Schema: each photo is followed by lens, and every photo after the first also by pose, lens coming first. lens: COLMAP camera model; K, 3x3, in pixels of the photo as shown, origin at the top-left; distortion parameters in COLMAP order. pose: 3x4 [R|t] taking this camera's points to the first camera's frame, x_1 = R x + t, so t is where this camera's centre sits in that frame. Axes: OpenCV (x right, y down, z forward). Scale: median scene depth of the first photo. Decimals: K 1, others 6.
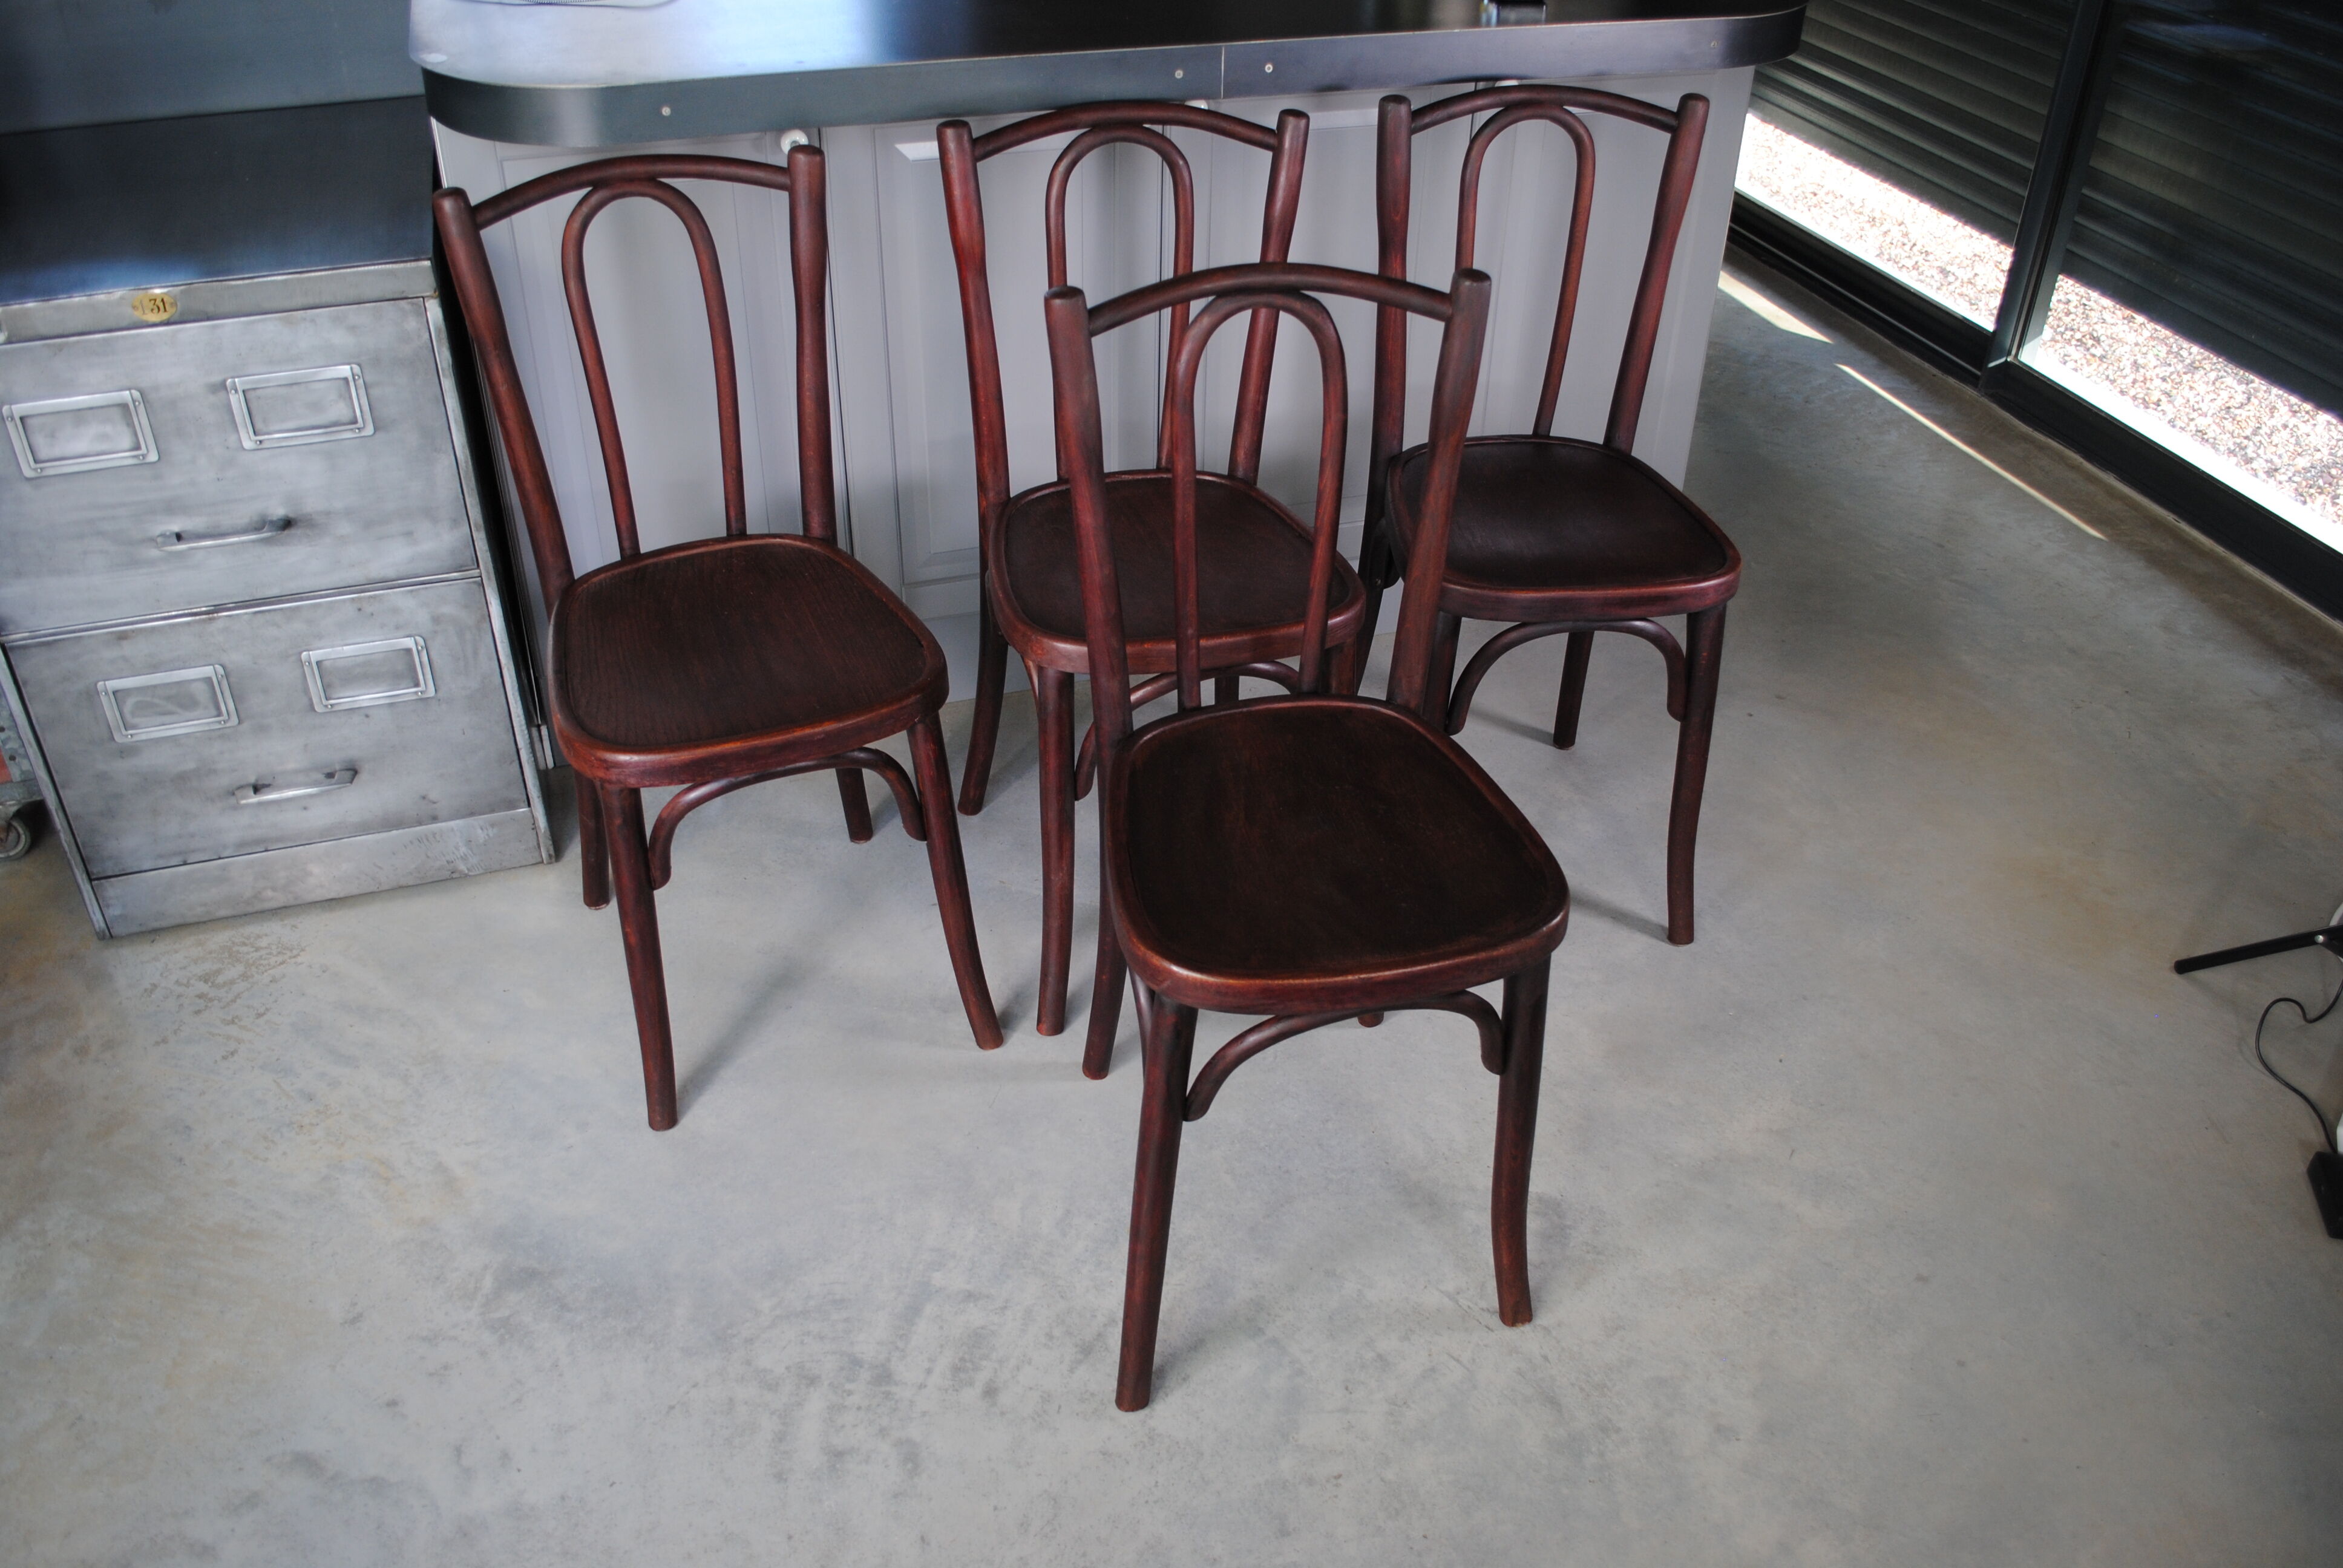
lens RADIAL K [[1878.3, 0, 1171.5], [0, 1878.3, 784.0], [0, 0, 1]] dist [-0.079141, 0.000111]
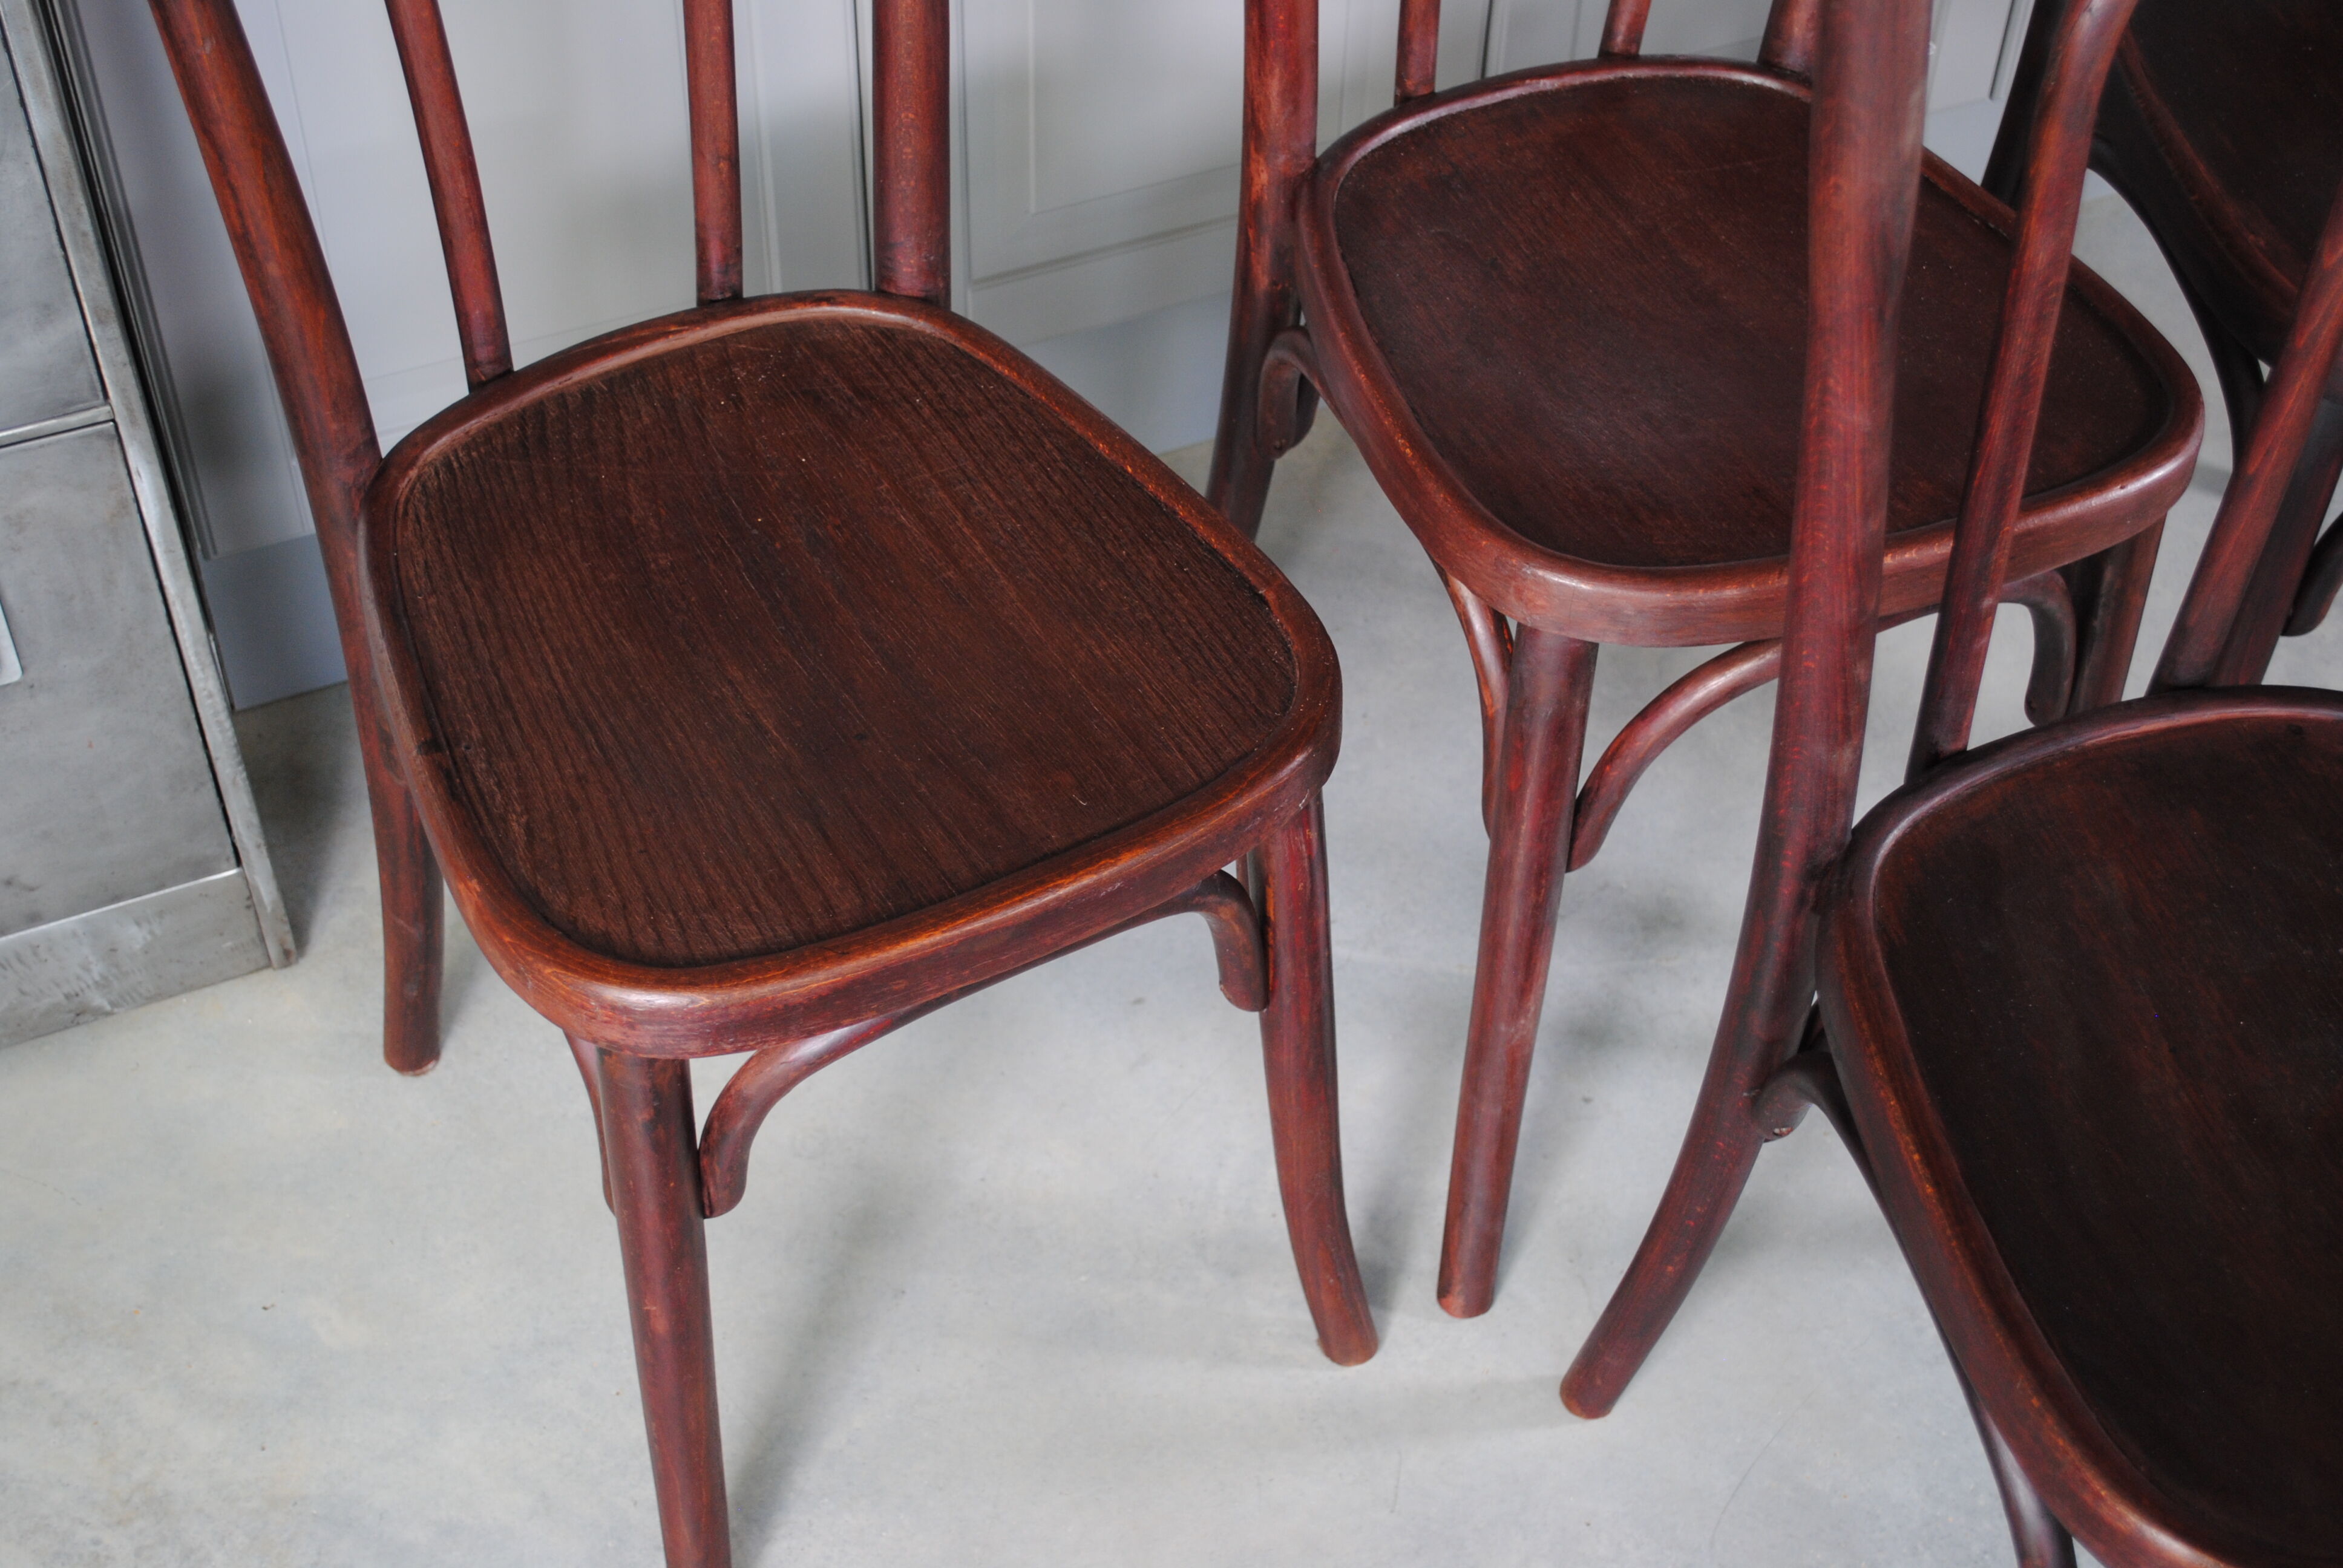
lens RADIAL K [[3097.3, 0, 1171.5], [0, 3097.3, 784.0], [0, 0, 1]] dist [-0.014811, -0.056086]
pose [[0.994657, -0.073201, 0.072796, -0.213950], [0.057866, 0.979280, 0.194066, -0.176536], [-0.085493, -0.188817, 0.978284, 0.303425]]
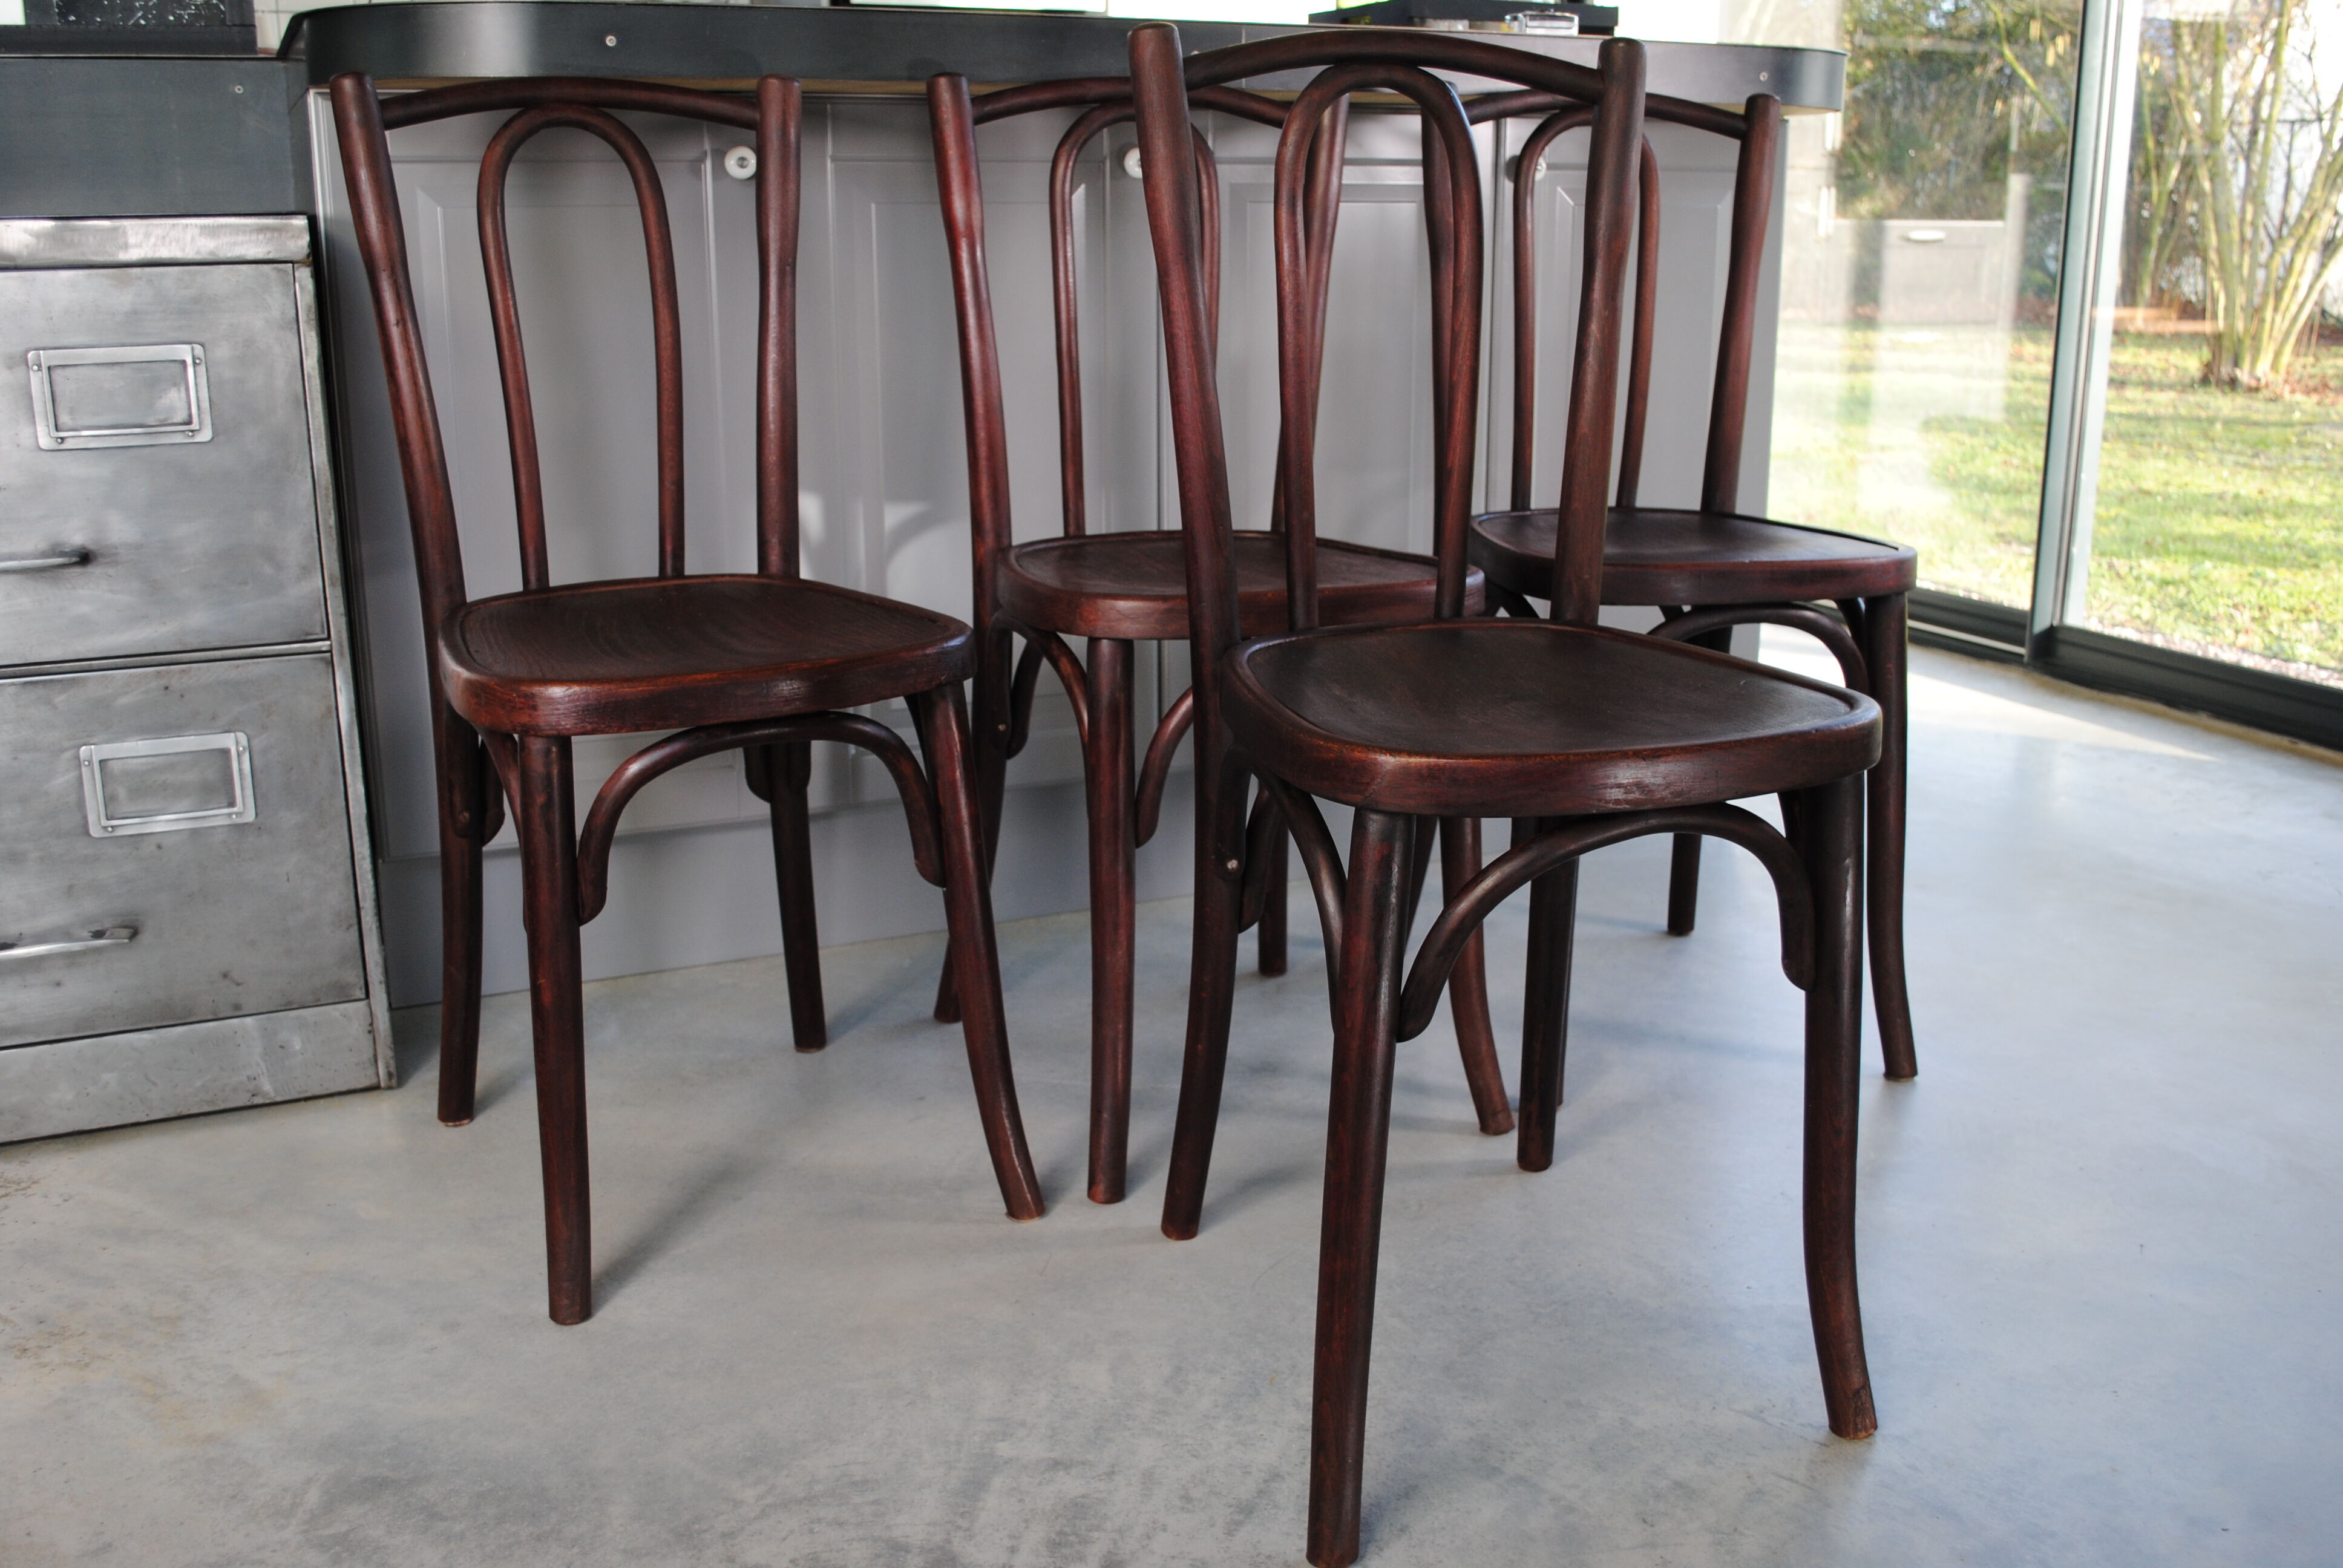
lens RADIAL K [[2136.3, 0, 1171.5], [0, 2136.3, 784.0], [0, 0, 1]] dist [-0.070870, 0.006419]
pose [[0.994970, -0.047748, 0.088064, -0.120050], [0.074924, 0.938227, -0.337812, 0.299710], [-0.066495, 0.342711, 0.937085, 0.199701]]
